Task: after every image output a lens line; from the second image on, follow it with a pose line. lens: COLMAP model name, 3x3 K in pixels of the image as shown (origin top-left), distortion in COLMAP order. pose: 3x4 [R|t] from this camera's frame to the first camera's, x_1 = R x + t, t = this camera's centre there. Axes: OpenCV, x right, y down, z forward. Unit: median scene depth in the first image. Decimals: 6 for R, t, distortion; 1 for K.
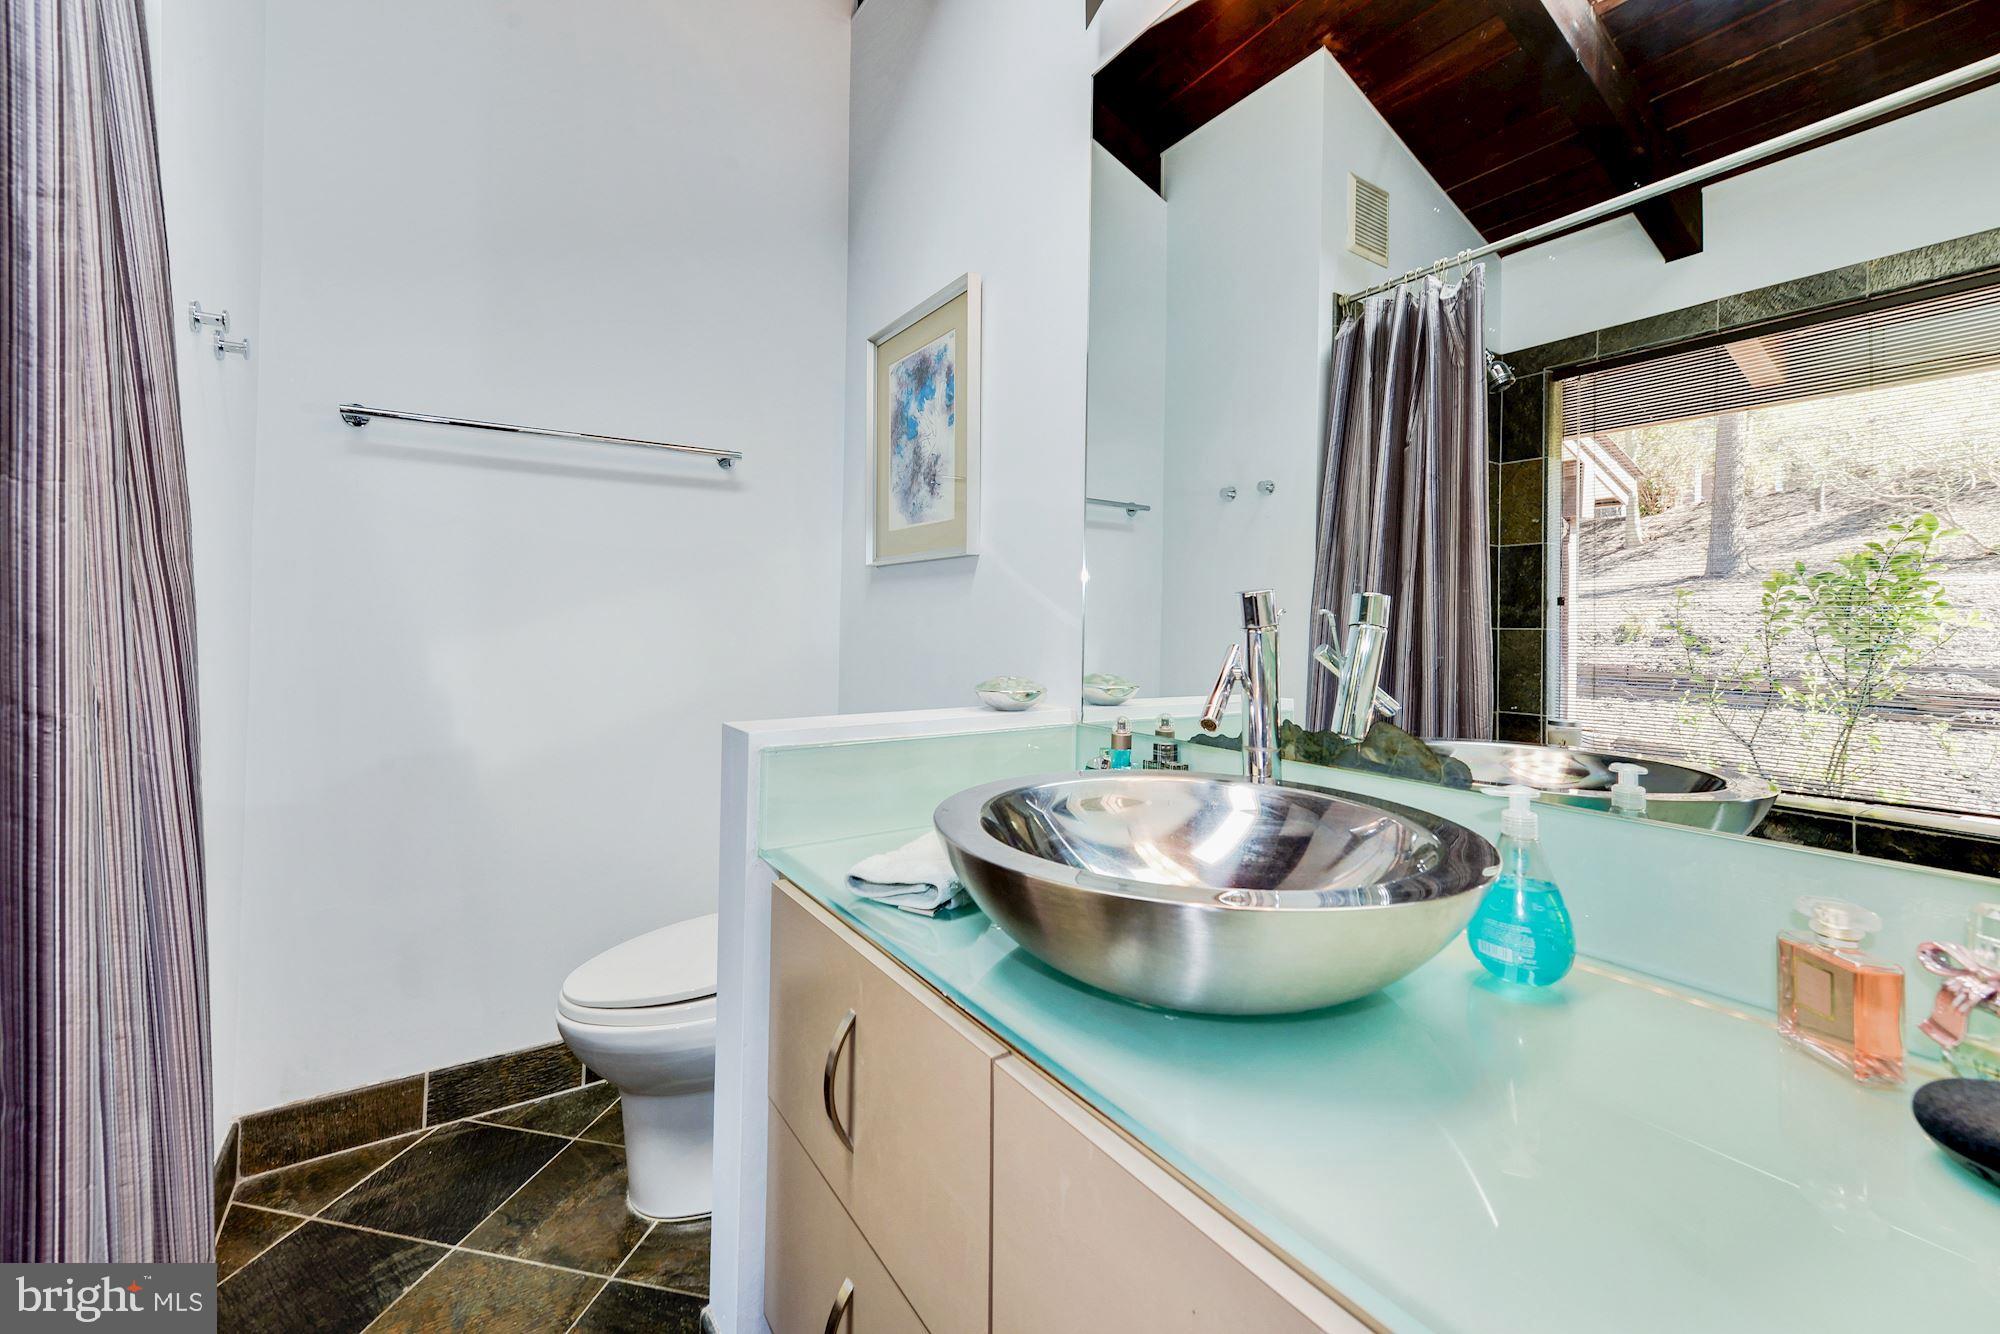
lens RADIAL K [[822.0, 0, 993.9], [0, 822.0, 613.9], [0, 0, 1]] dist [0.019923, -0.000176]
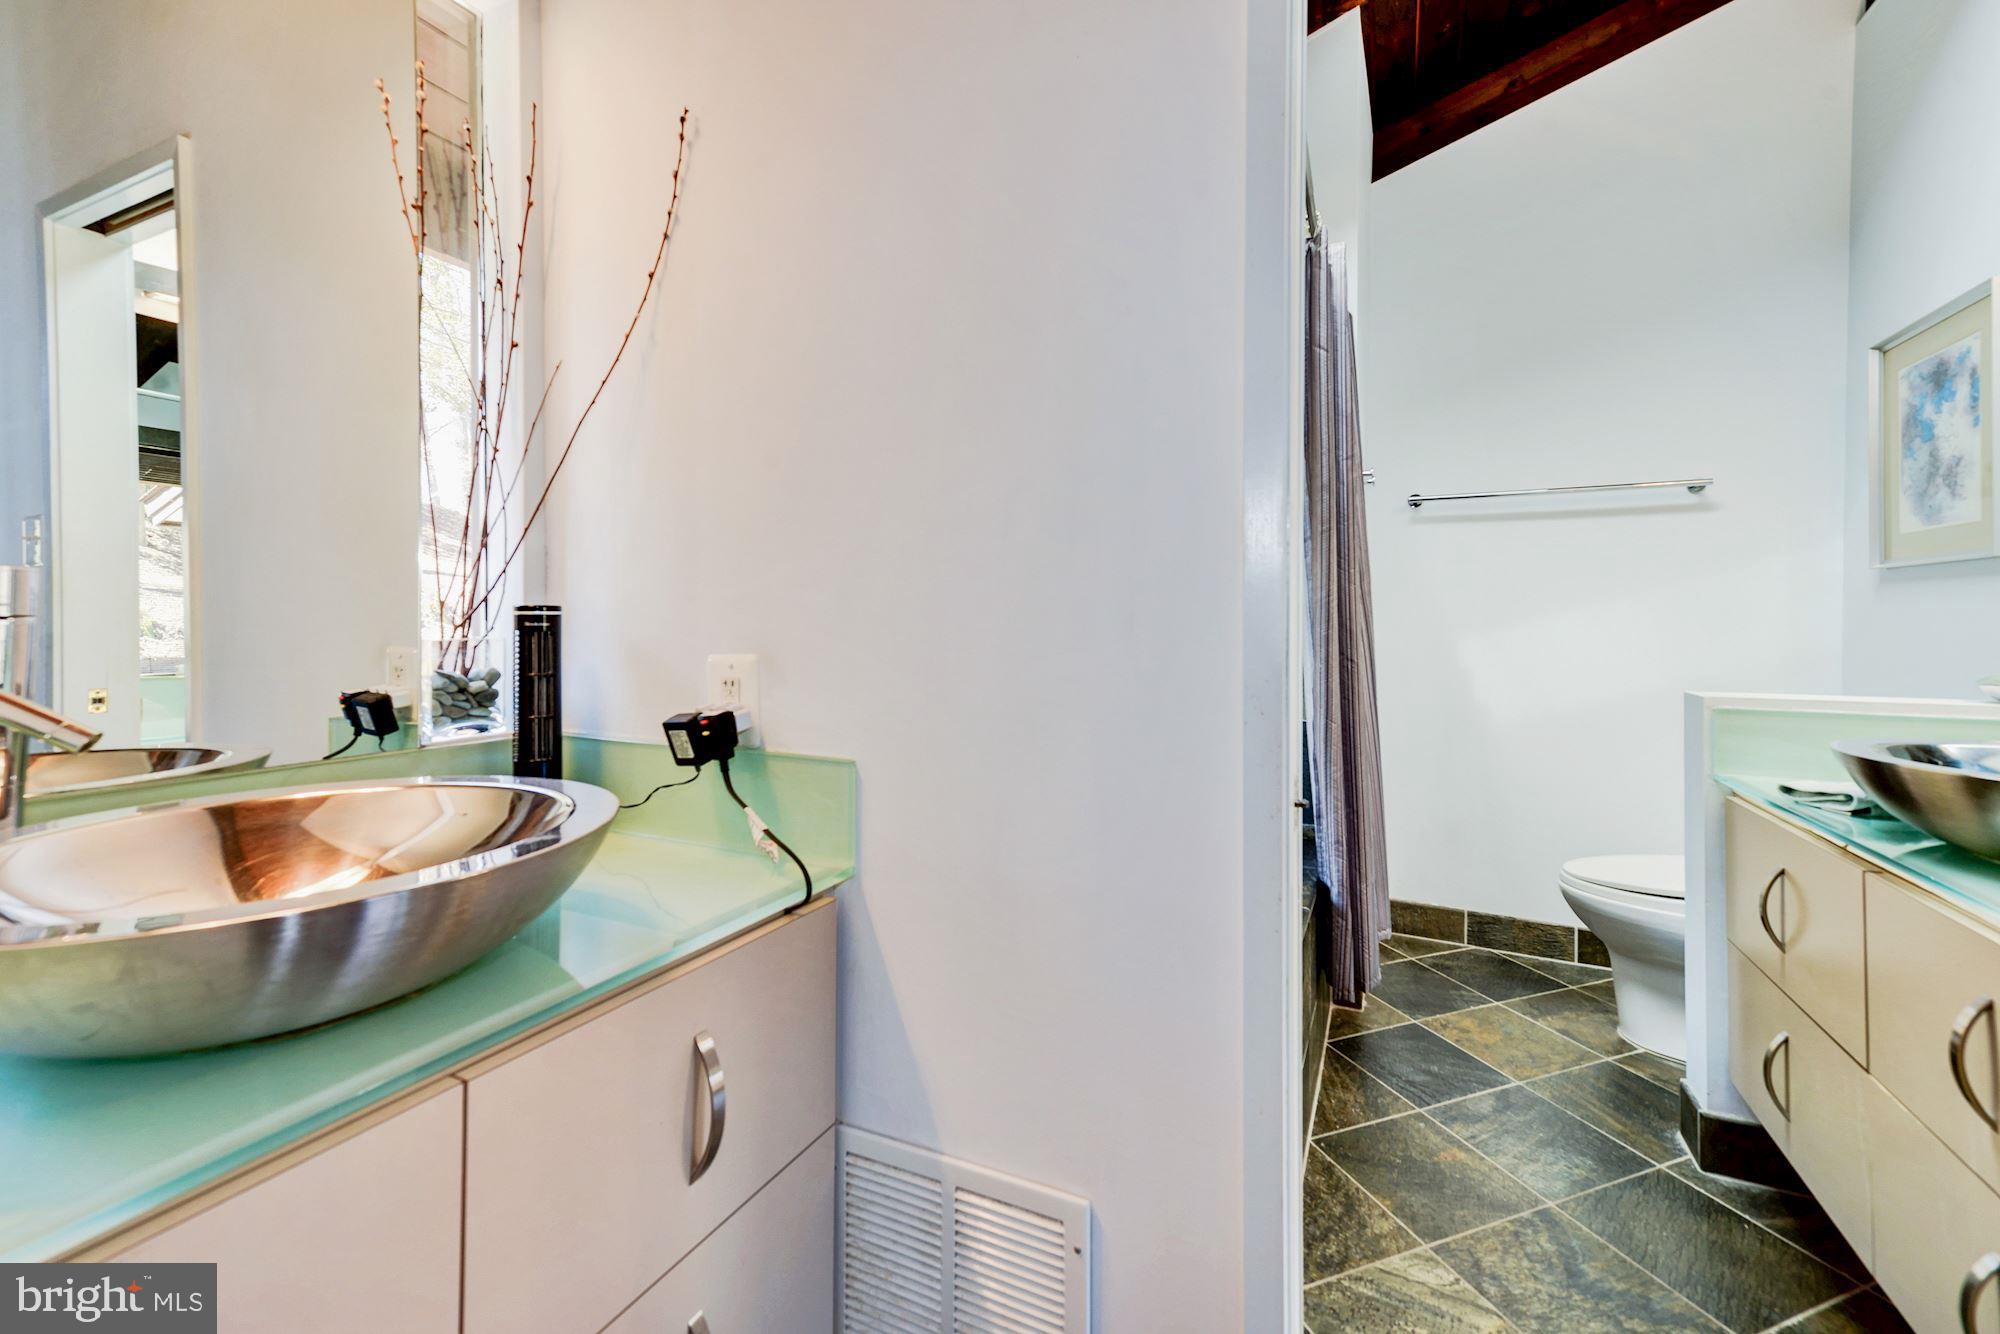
lens RADIAL K [[822.0, 0, 993.9], [0, 822.0, 613.9], [0, 0, 1]] dist [0.019923, -0.000176]
pose [[0.506640, -0.014101, -0.862042, 0.239639], [0.011275, 0.999889, -0.009730, -0.004512], [0.862084, -0.004790, 0.506743, -0.590089]]
